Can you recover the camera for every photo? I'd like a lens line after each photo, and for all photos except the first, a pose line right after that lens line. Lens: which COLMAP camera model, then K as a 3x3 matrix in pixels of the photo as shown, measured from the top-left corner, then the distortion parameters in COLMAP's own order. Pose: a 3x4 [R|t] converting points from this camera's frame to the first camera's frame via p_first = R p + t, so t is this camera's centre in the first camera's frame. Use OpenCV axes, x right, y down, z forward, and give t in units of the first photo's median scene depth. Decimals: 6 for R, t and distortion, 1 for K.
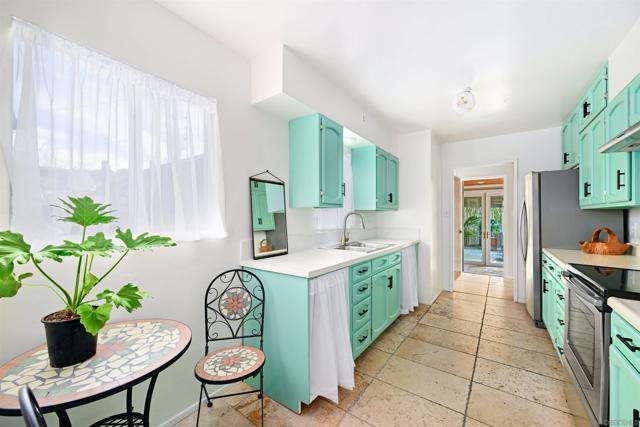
lens RADIAL K [[249.0, 0, 322.1], [0, 249.0, 216.5], [0, 0, 1]] dist [-0.000471, 0.000064]
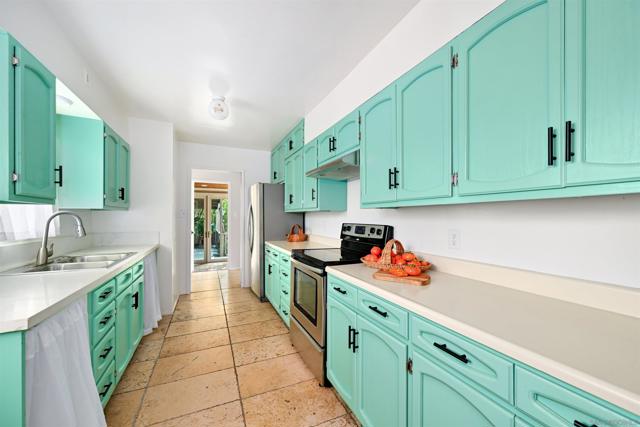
lens RADIAL K [[249.0, 0, 322.1], [0, 249.0, 216.5], [0, 0, 1]] dist [-0.000471, 0.000064]
pose [[0.499150, 0.000004, 0.866516, -0.110347], [0.002975, 0.999994, -0.001718, -0.000641], [-0.866510, 0.003436, 0.499147, 0.081221]]
